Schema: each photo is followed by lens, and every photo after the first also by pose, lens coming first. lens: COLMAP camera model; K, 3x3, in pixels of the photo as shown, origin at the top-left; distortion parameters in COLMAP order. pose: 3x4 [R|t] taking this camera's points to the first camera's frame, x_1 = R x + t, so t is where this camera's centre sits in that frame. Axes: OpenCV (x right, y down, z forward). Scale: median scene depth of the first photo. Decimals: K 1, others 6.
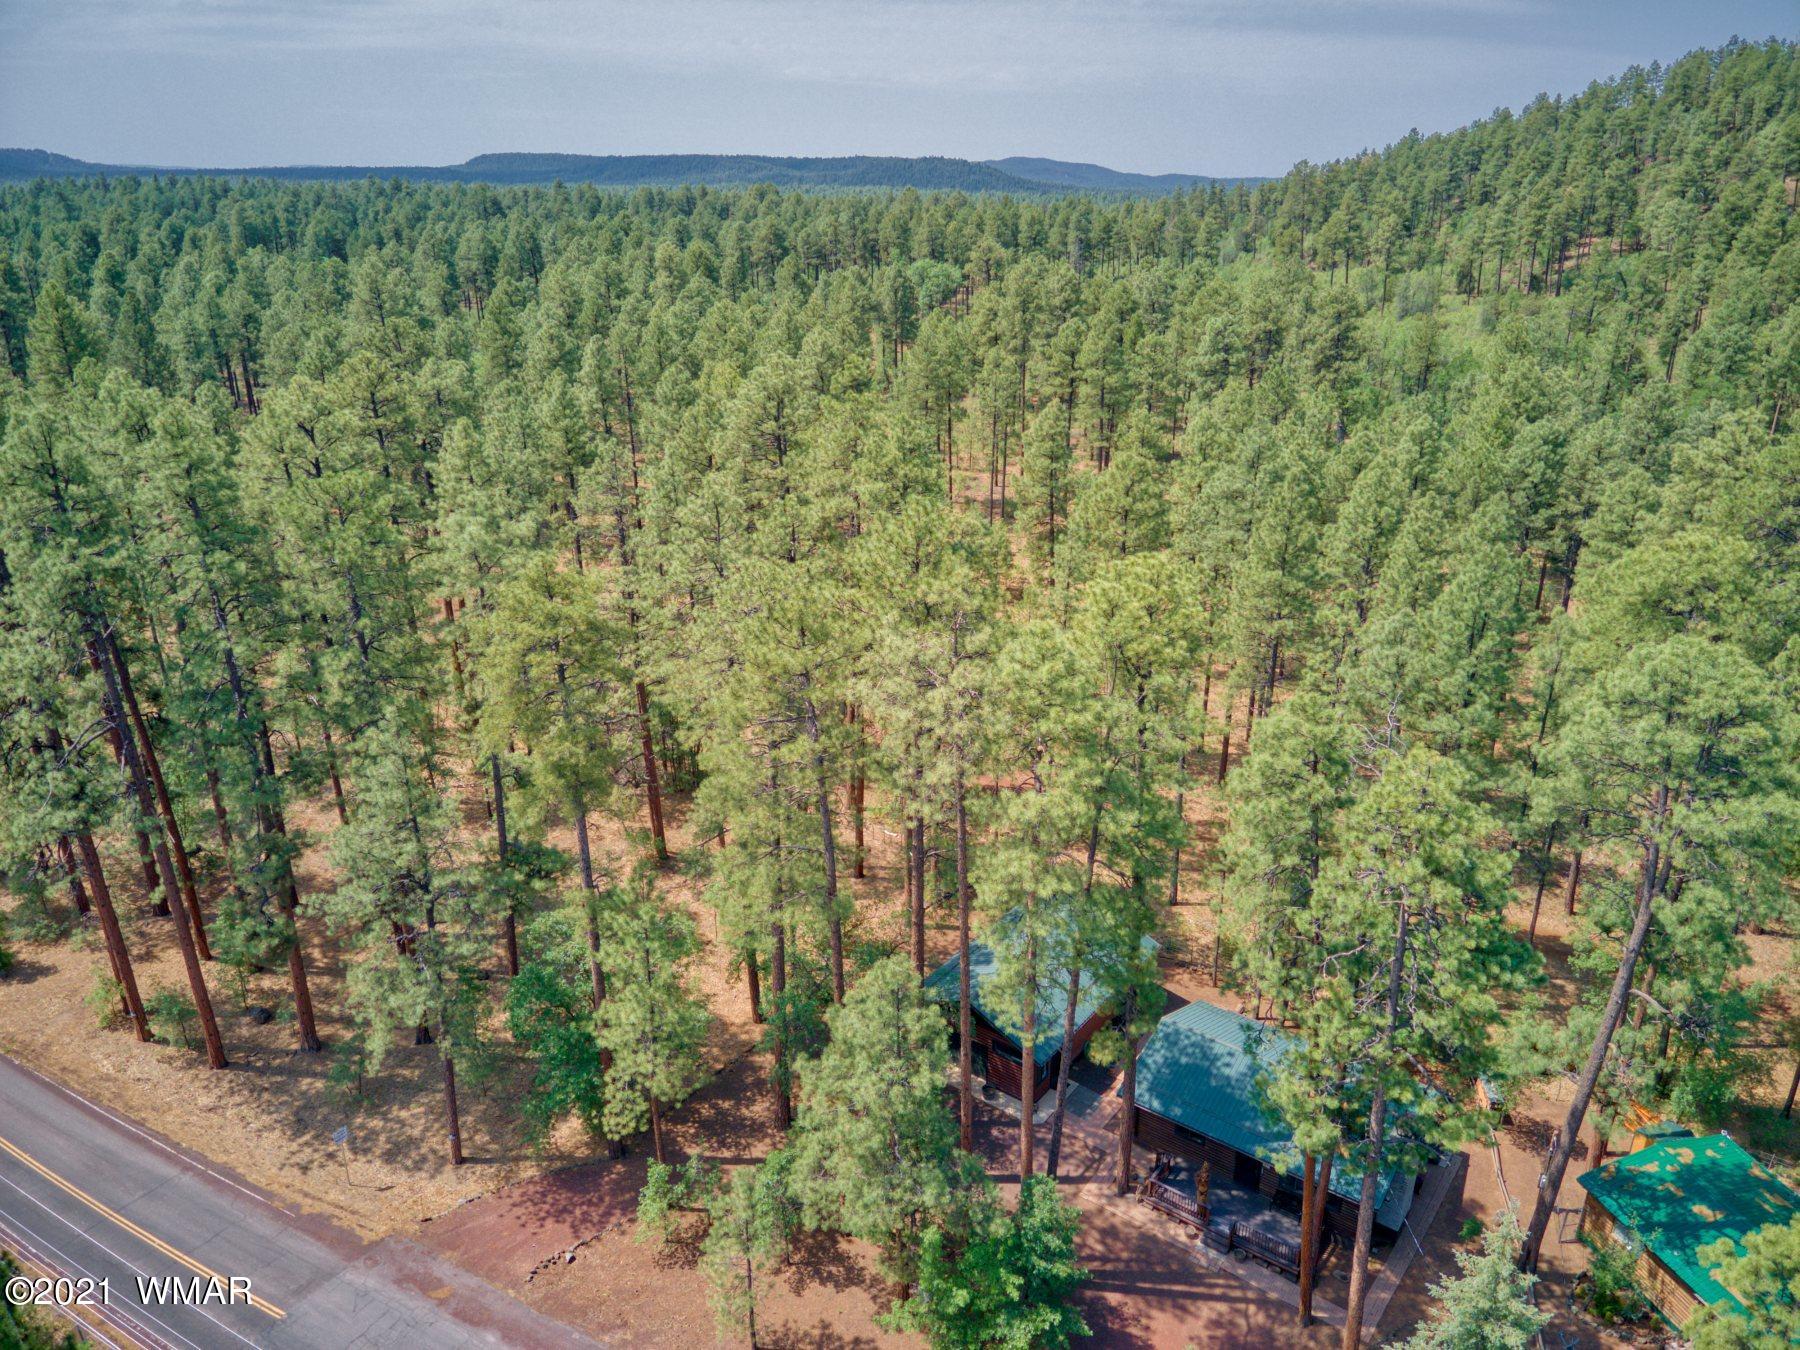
lens RADIAL K [[1297.3, 0, 900.0], [0, 1297.3, 675.0], [0, 0, 1]] dist [0.108403, -0.195338]
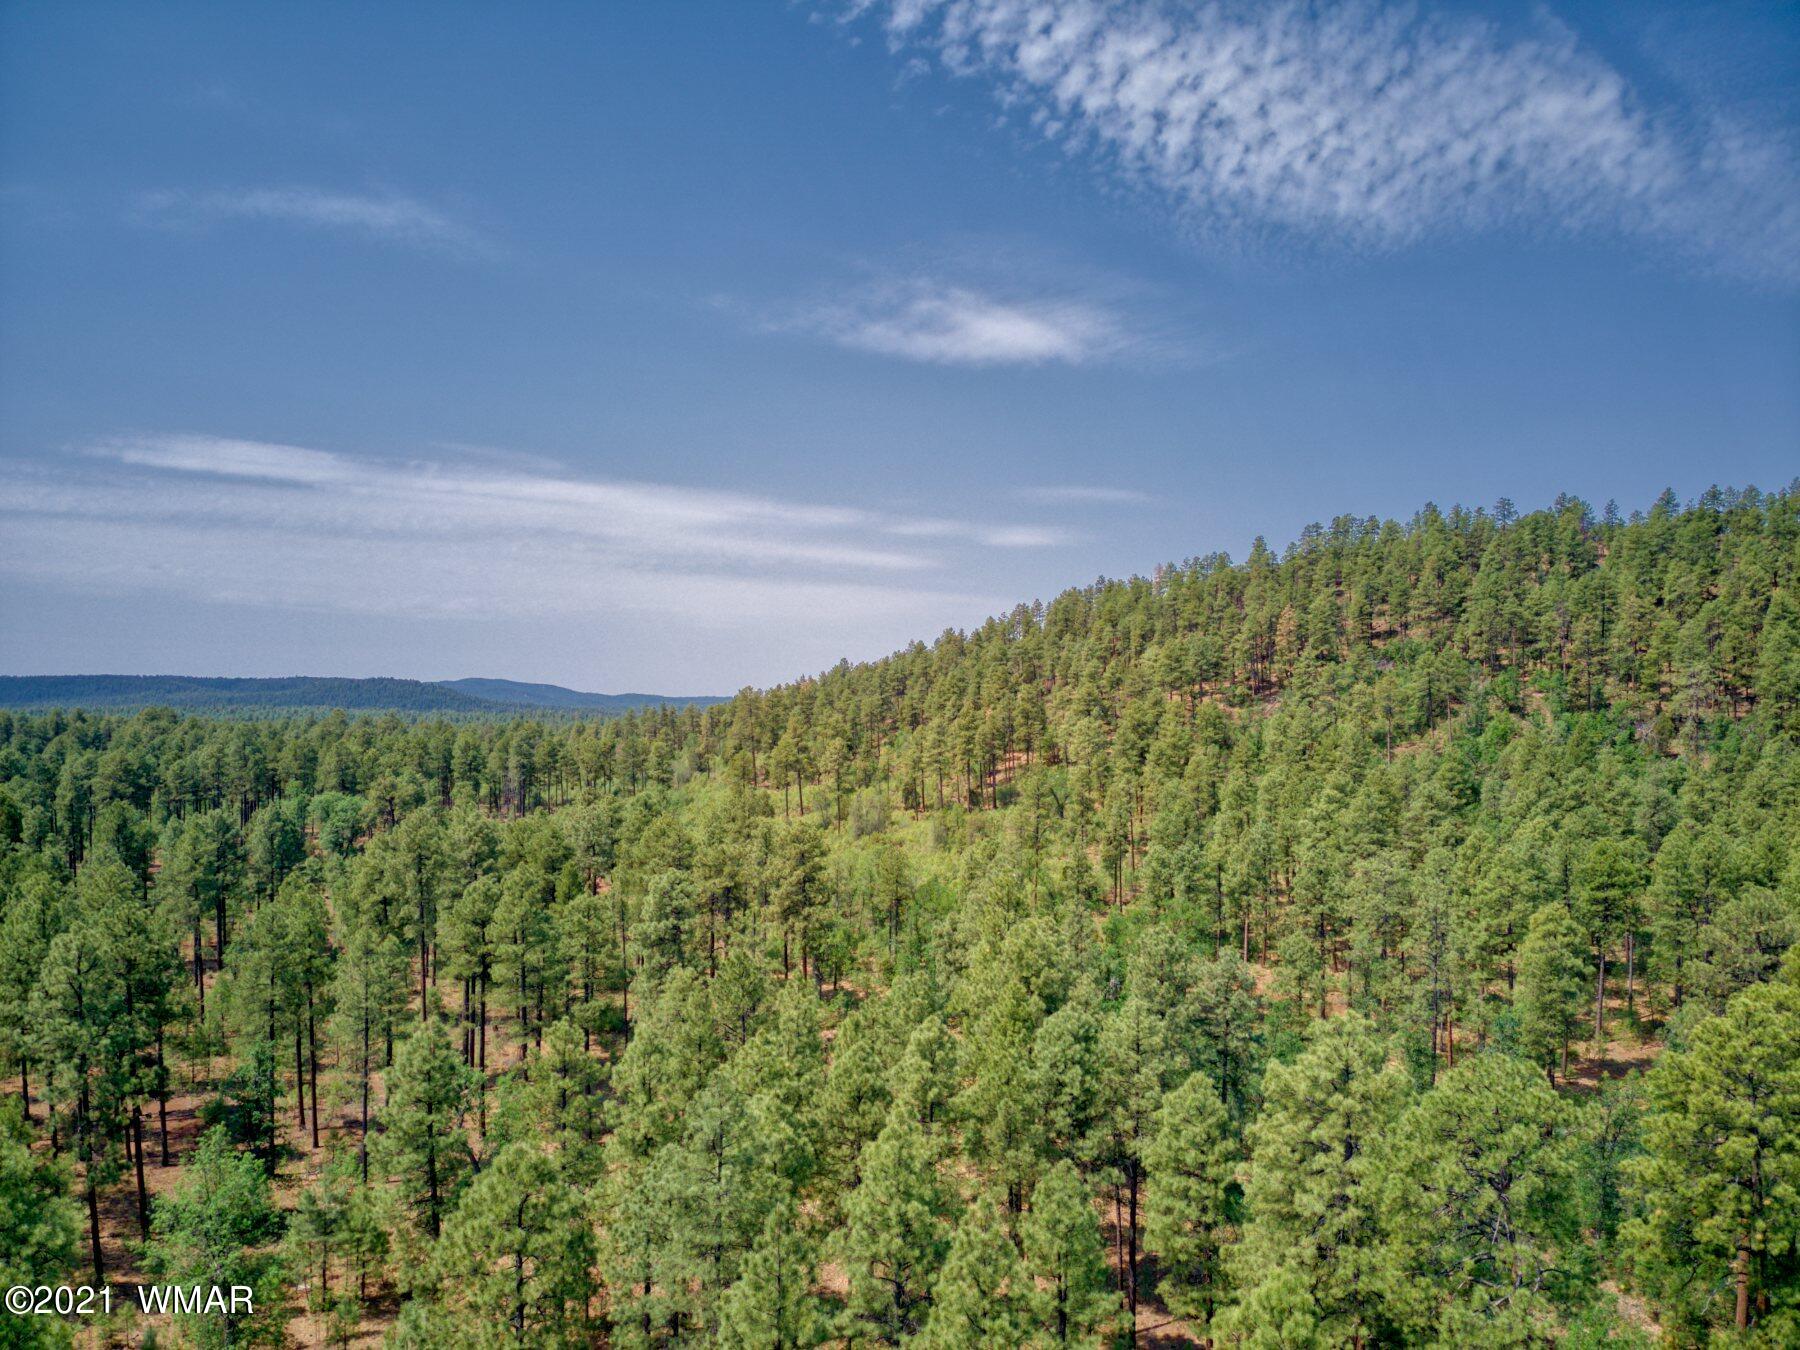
lens RADIAL K [[1297.3, 0, 900.0], [0, 1297.3, 675.0], [0, 0, 1]] dist [0.108403, -0.195338]
pose [[0.923326, 0.004259, 0.383994, 0.033503], [0.137682, 0.929789, -0.341375, -0.045349], [-0.358487, 0.368070, 0.857911, 0.103917]]
